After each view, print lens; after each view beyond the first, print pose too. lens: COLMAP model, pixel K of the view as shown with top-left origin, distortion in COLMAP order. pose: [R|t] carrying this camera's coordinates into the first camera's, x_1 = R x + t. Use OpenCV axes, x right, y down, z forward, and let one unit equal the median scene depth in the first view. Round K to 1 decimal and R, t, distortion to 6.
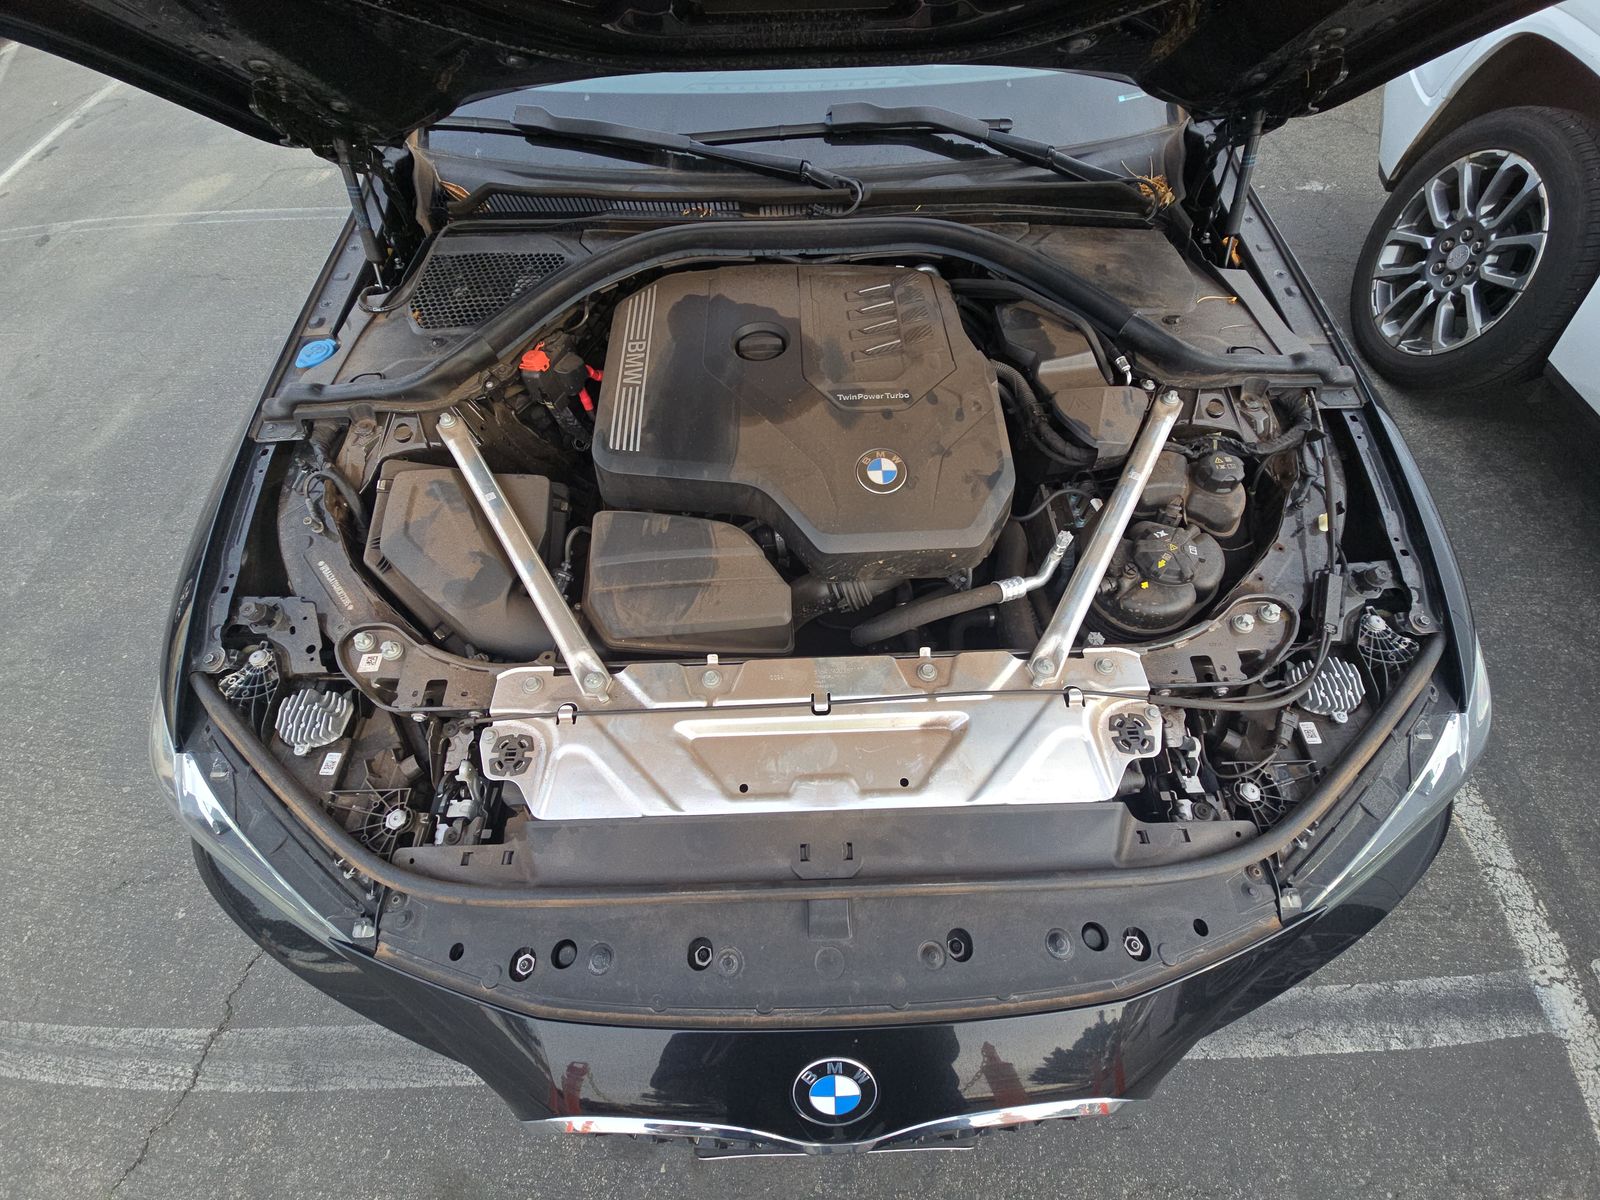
lens RADIAL K [[632.8, 0, 811.4], [0, 632.8, 598.6], [0, 0, 1]] dist [0.046451, -0.026548]
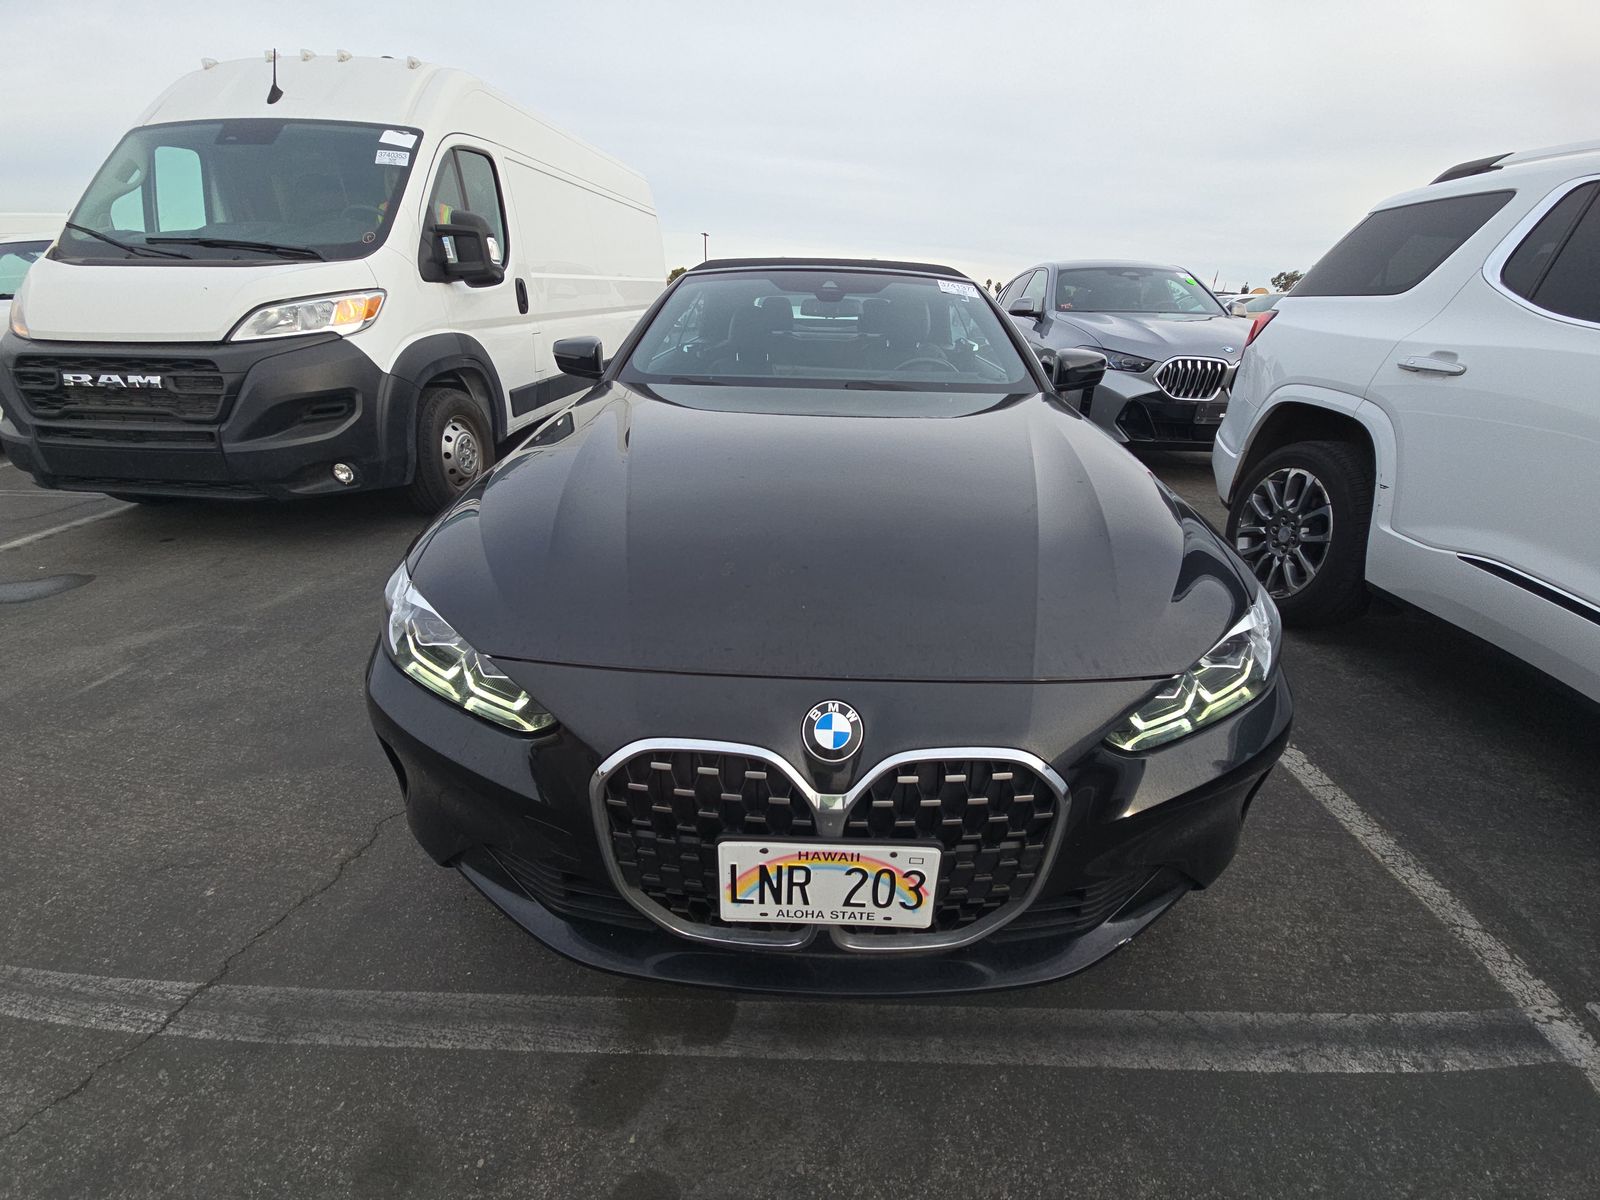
lens RADIAL K [[632.8, 0, 811.4], [0, 632.8, 598.6], [0, 0, 1]] dist [0.046451, -0.026548]
pose [[0.998223, 0.054838, -0.023325, 0.003166], [-0.058732, 0.839043, -0.540886, 0.671312], [-0.010091, 0.541295, 0.840772, -0.177661]]
